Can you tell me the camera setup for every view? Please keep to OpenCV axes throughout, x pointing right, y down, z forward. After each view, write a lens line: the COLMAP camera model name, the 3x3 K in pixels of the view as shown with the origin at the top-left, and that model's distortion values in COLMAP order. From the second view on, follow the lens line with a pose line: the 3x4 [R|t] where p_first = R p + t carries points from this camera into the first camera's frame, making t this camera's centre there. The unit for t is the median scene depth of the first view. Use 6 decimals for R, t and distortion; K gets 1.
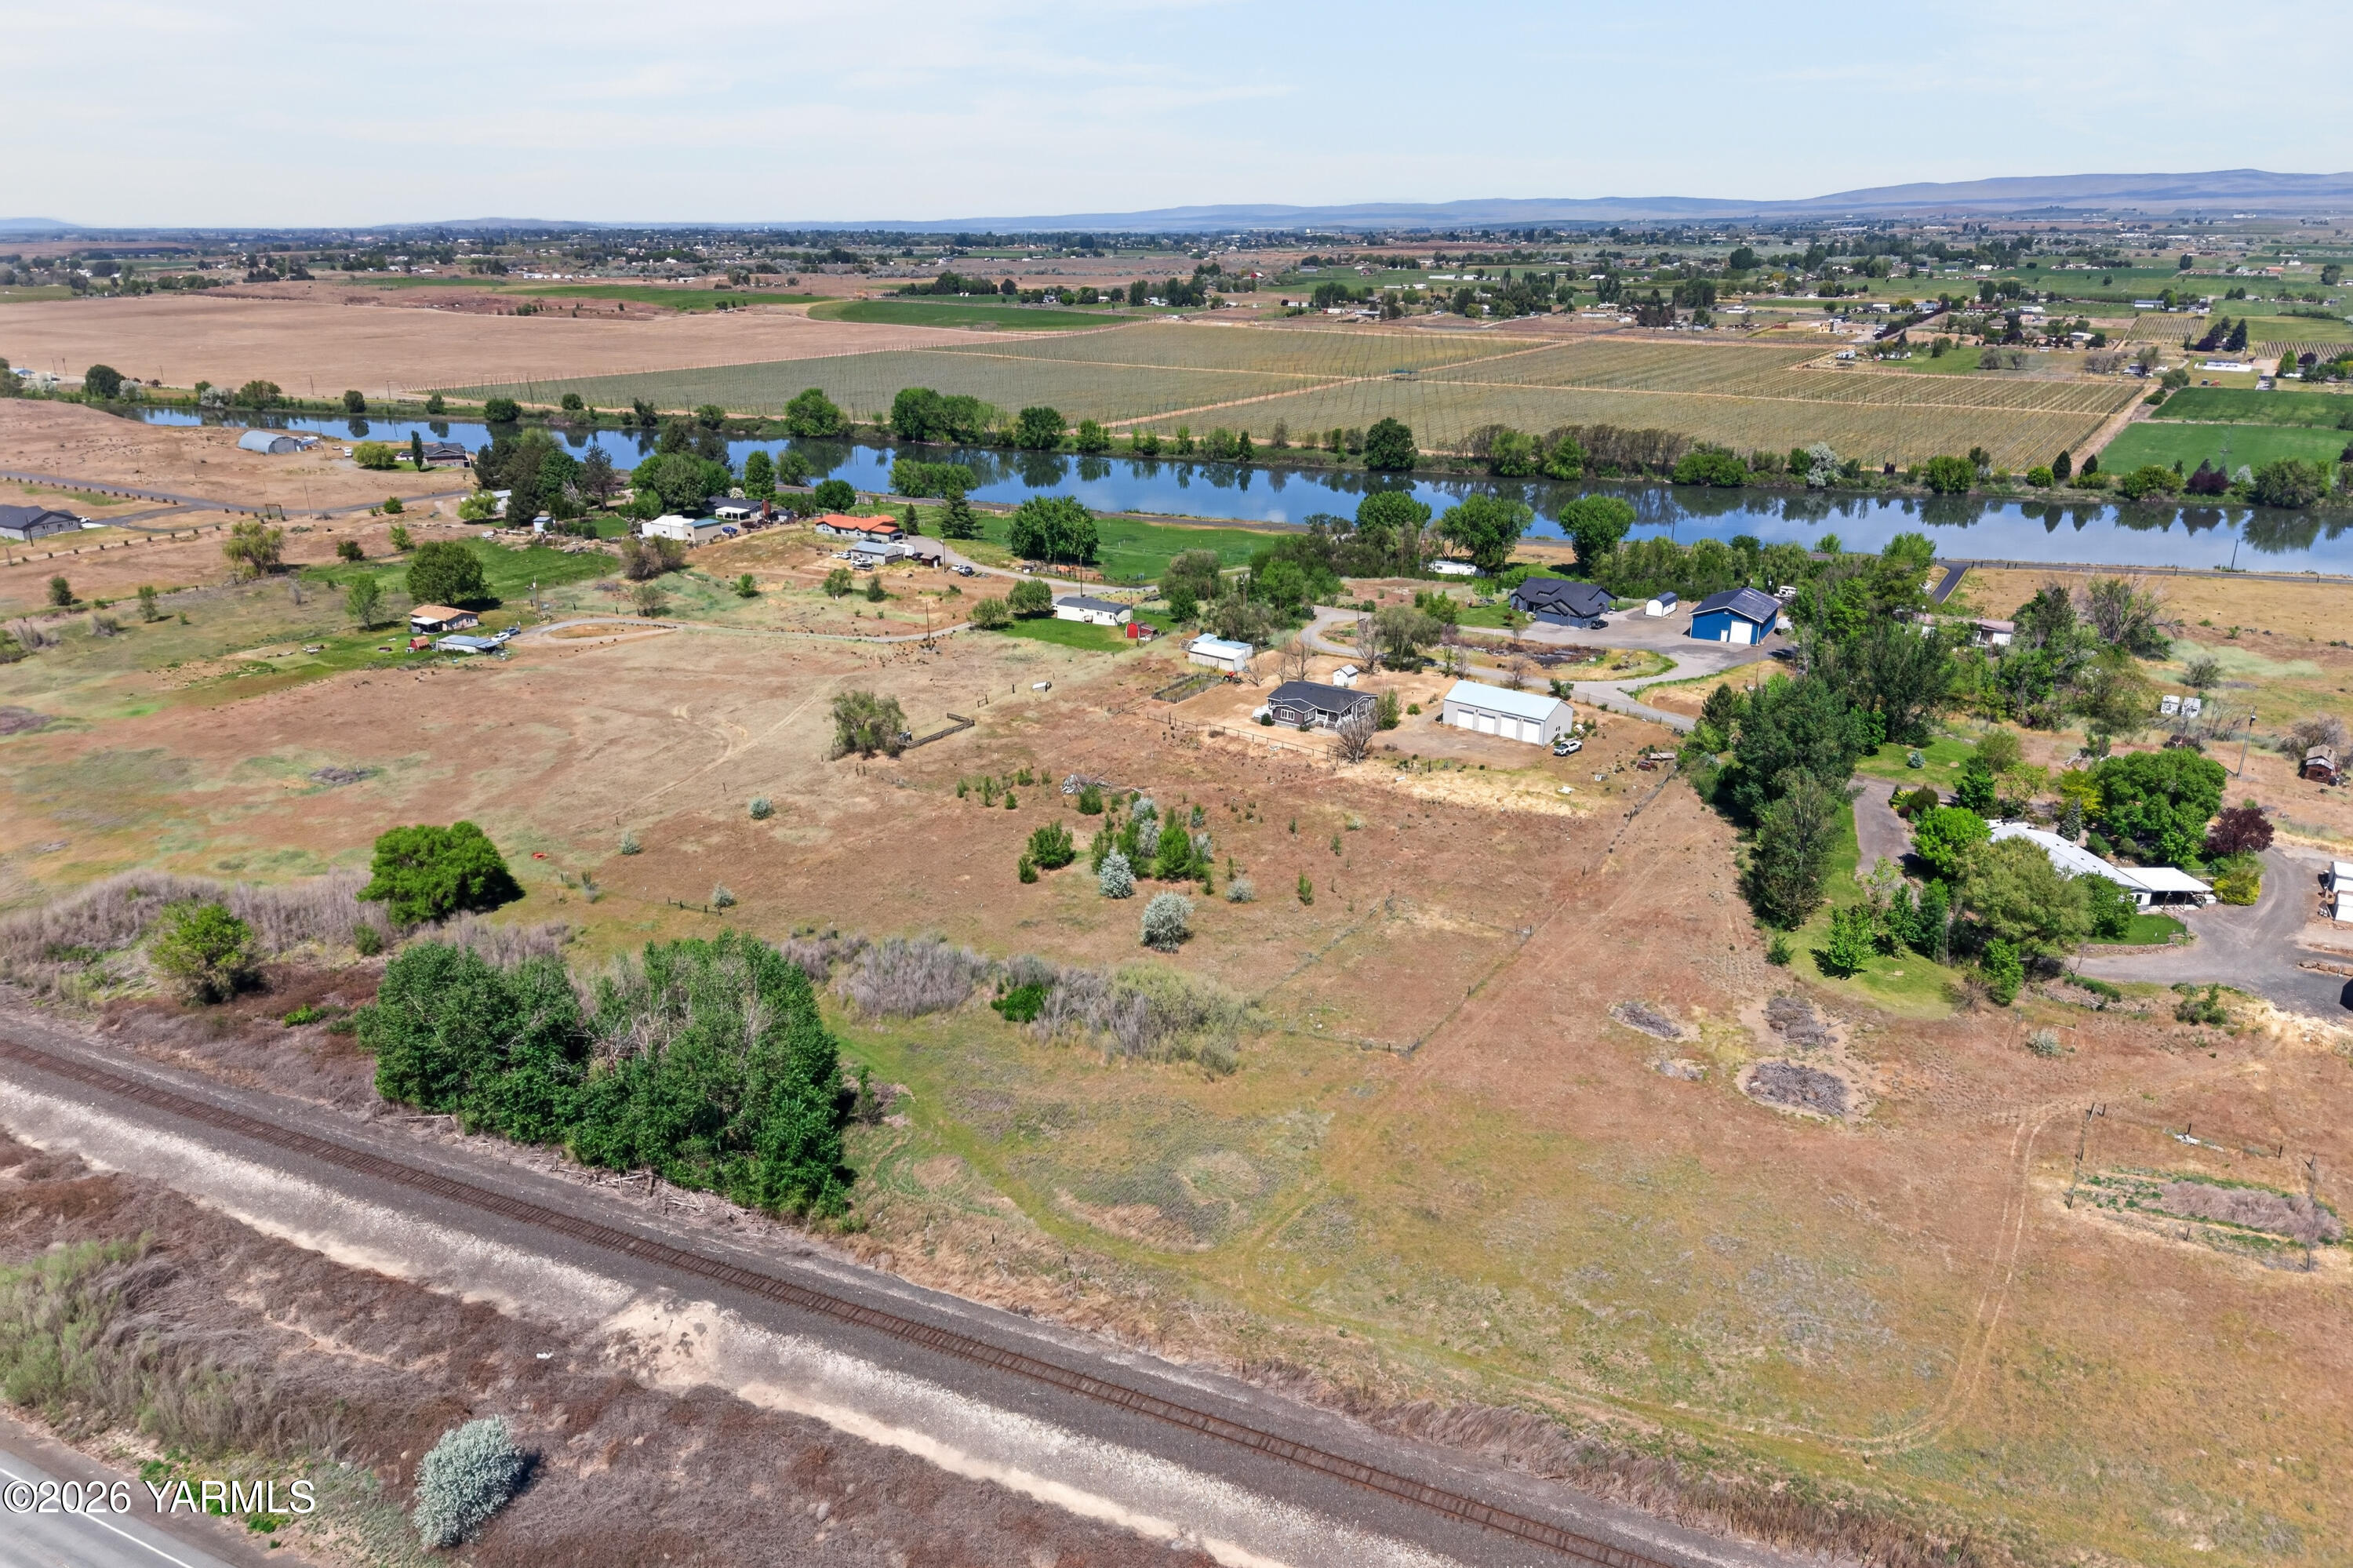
lens RADIAL K [[1541.6, 0, 1168.2], [0, 1541.6, 829.3], [0, 0, 1]] dist [0.119674, -0.141860]
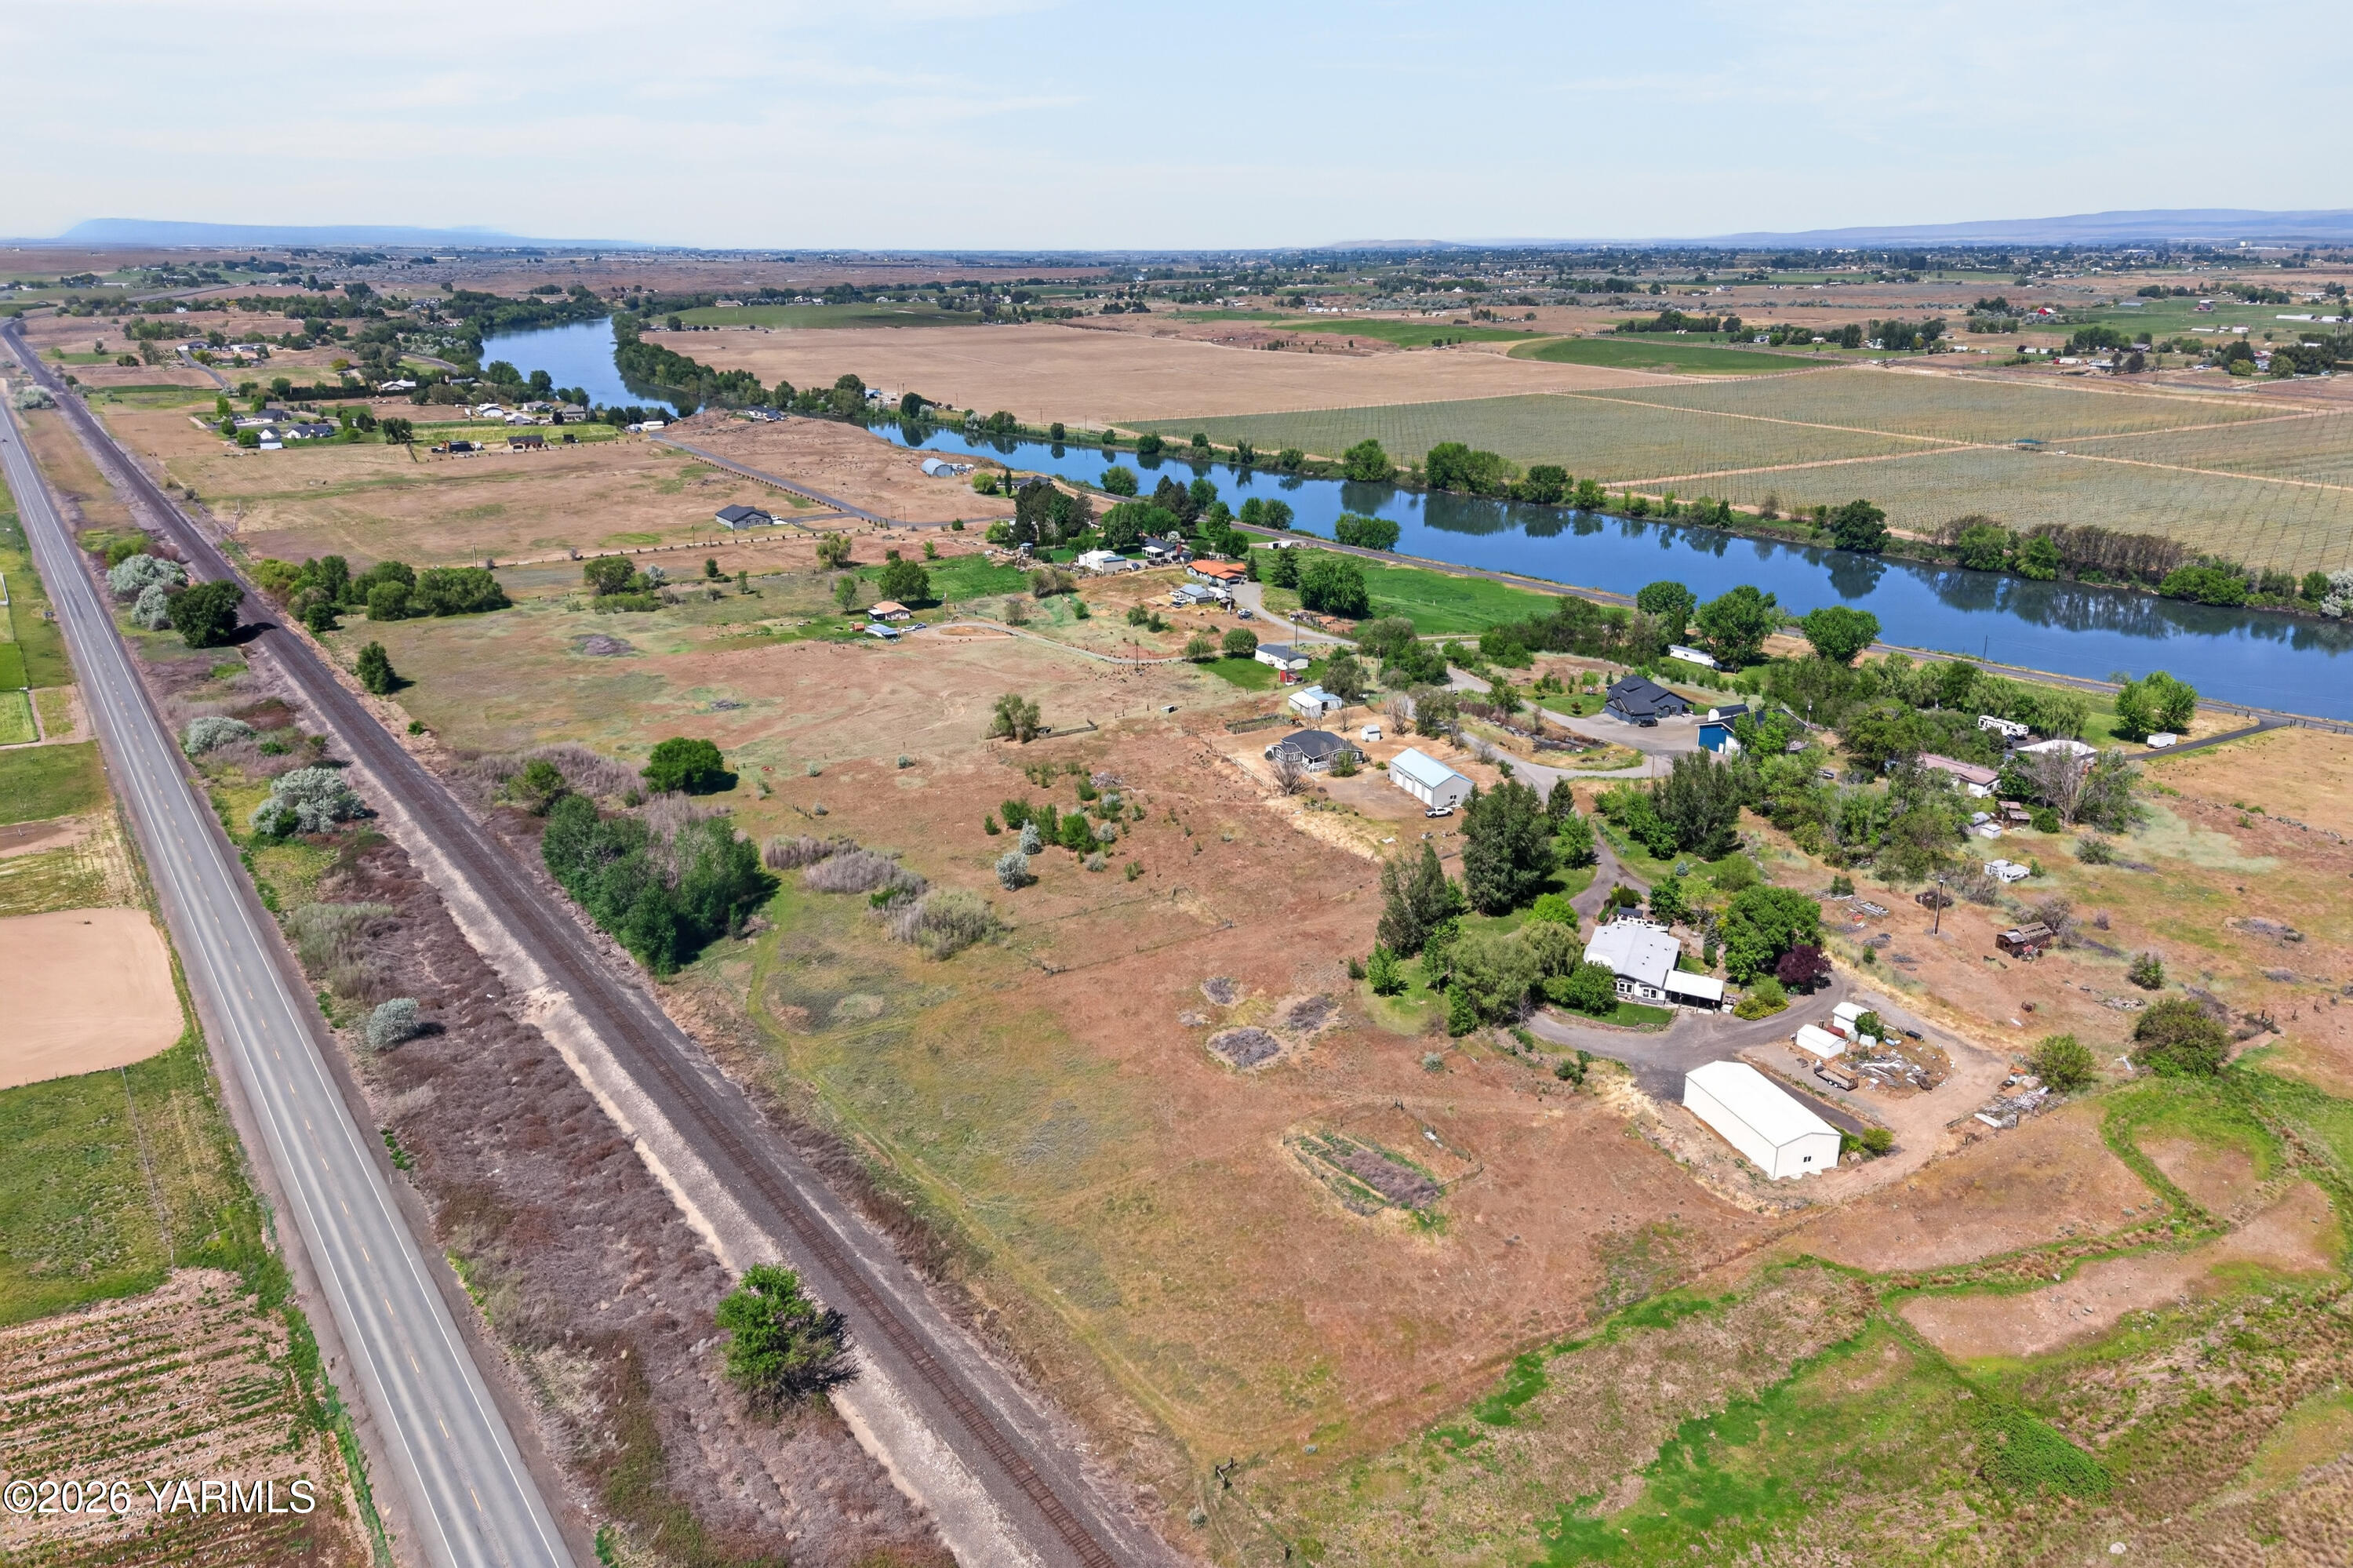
lens RADIAL K [[1544.0, 0, 1175.1], [0, 1544.0, 747.1], [0, 0, 1]] dist [0.143113, -0.179381]
pose [[0.875992, 0.145948, -0.459715, 0.268016], [-0.171046, 0.985175, -0.013161, -0.021433], [0.450979, 0.090161, 0.887969, -0.089804]]
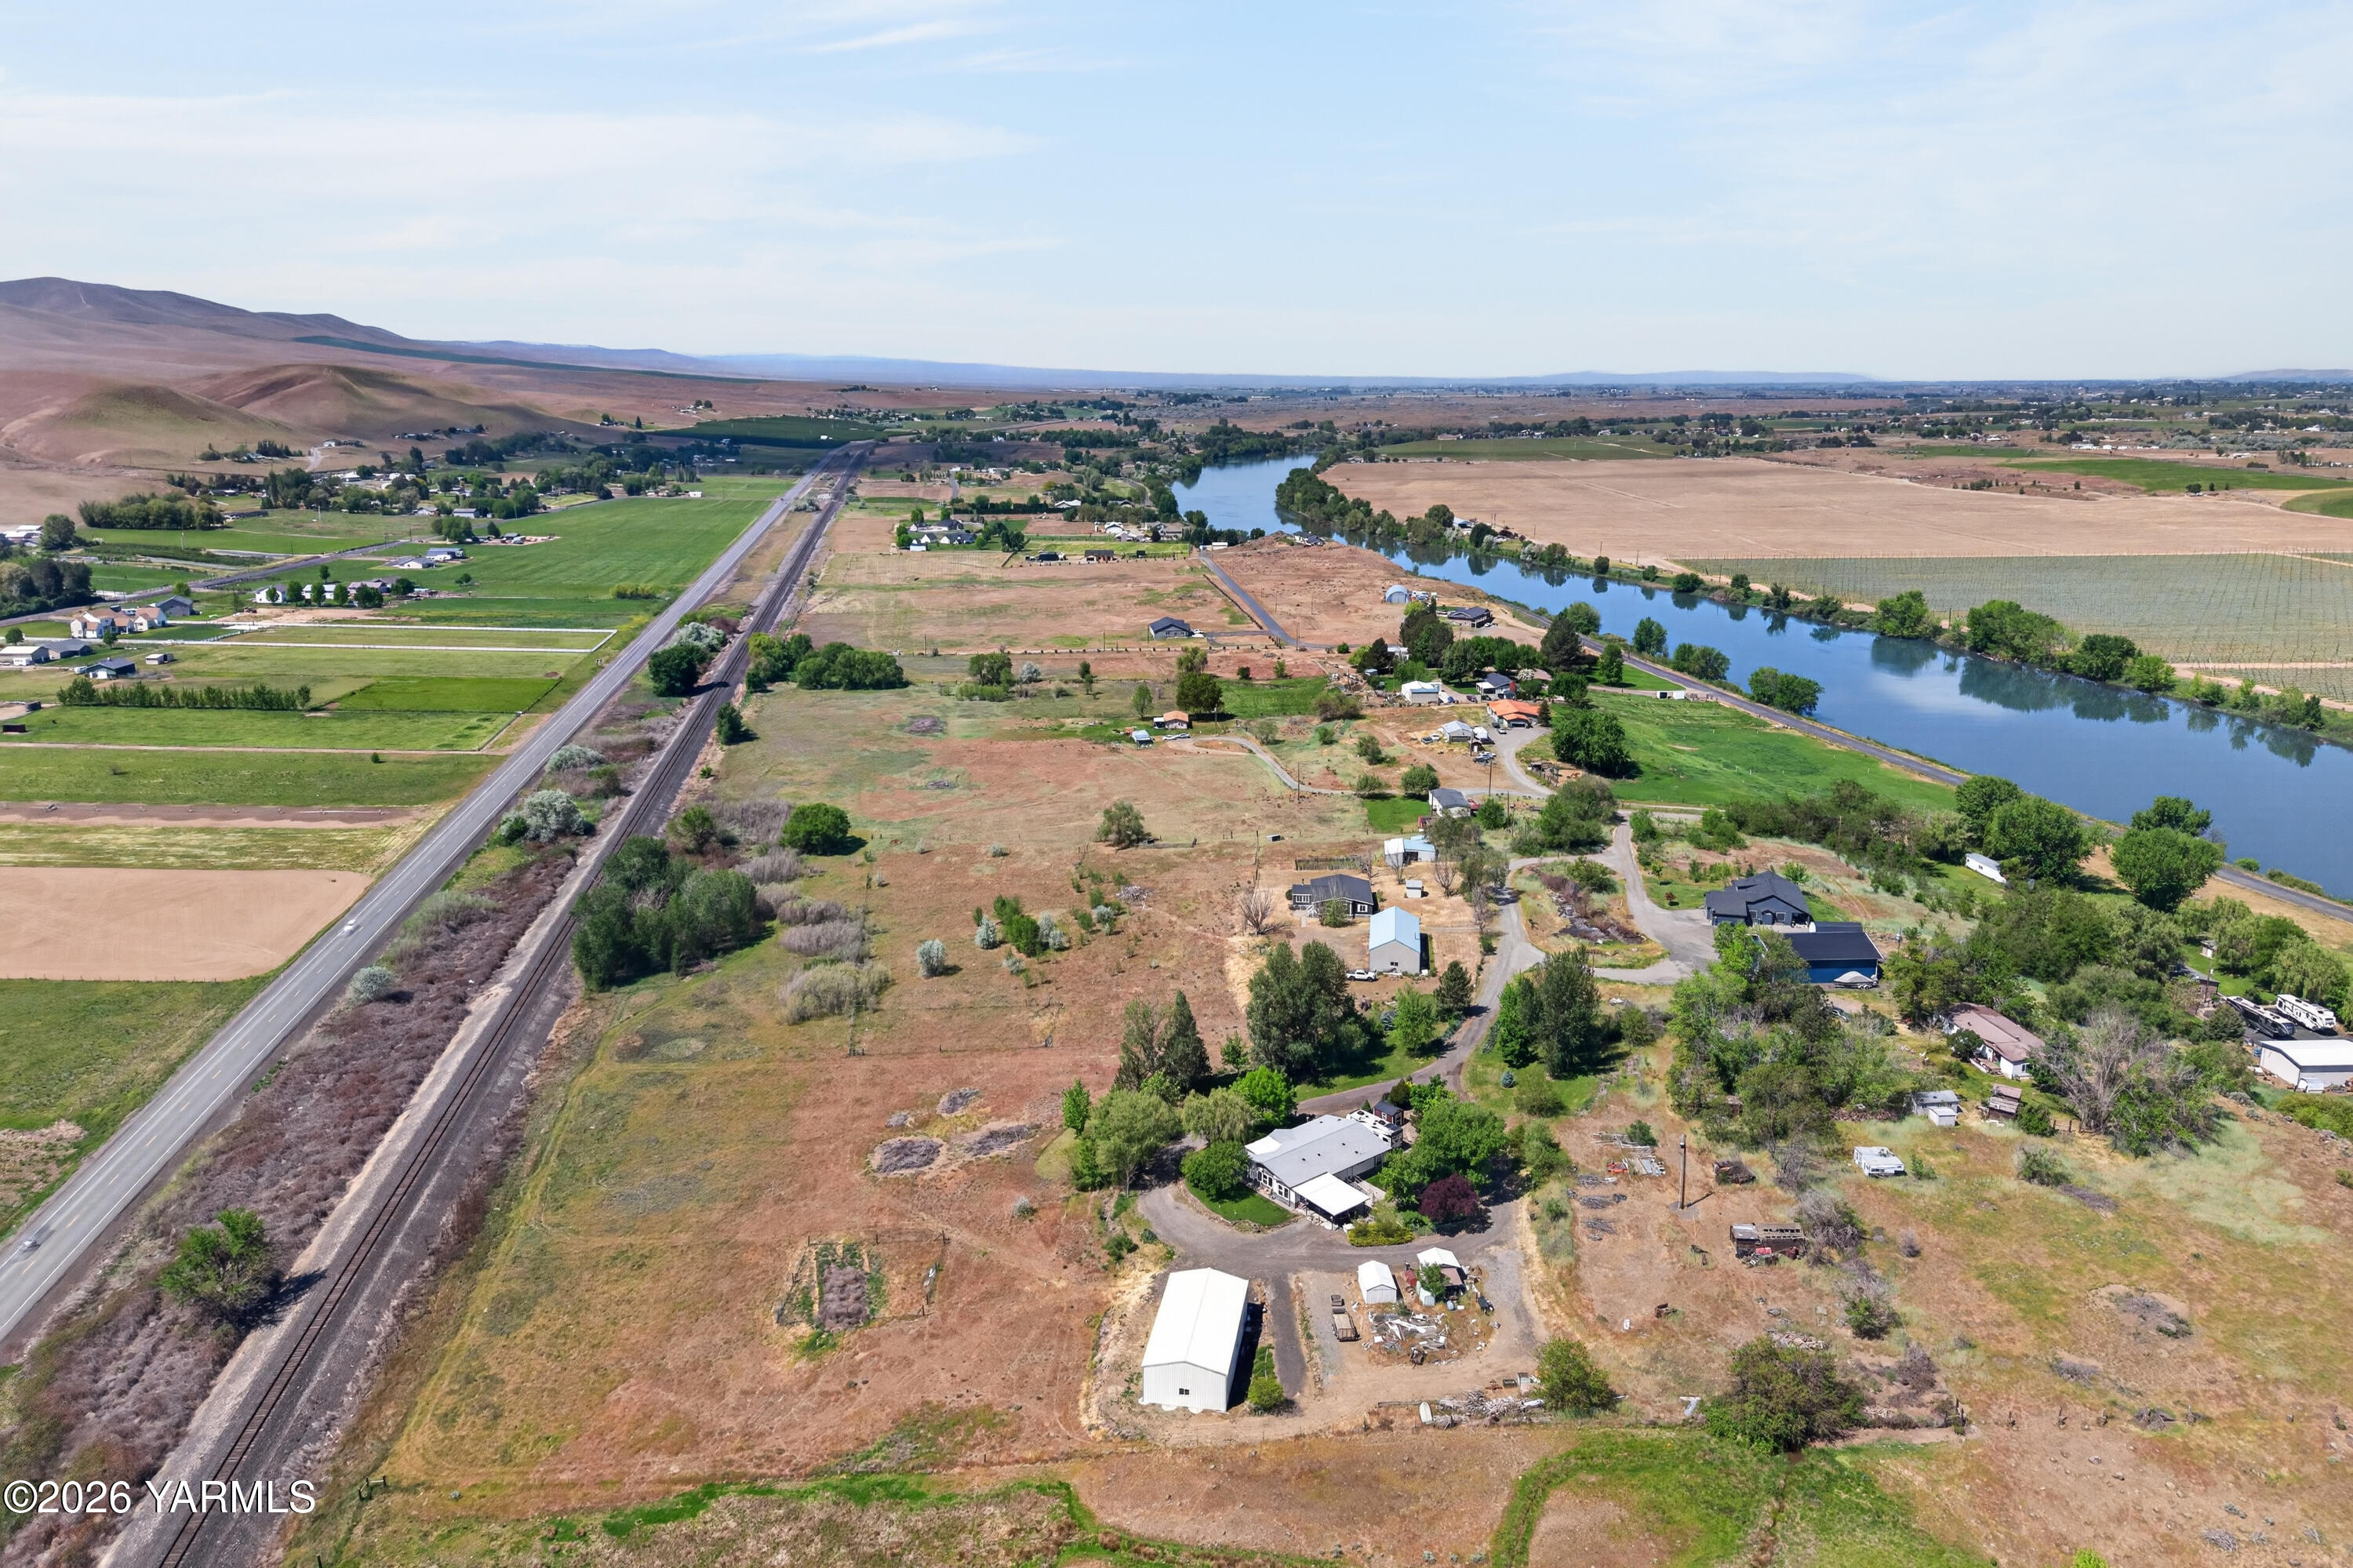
lens RADIAL K [[1560.7, 0, 1180.8], [0, 1560.7, 716.9], [0, 0, 1]] dist [0.125018, -0.152204]
pose [[0.553790, 0.173249, -0.814433, 0.463286], [-0.296752, 0.954954, 0.001359, -0.083304], [0.777981, 0.240933, 0.580255, 0.070085]]
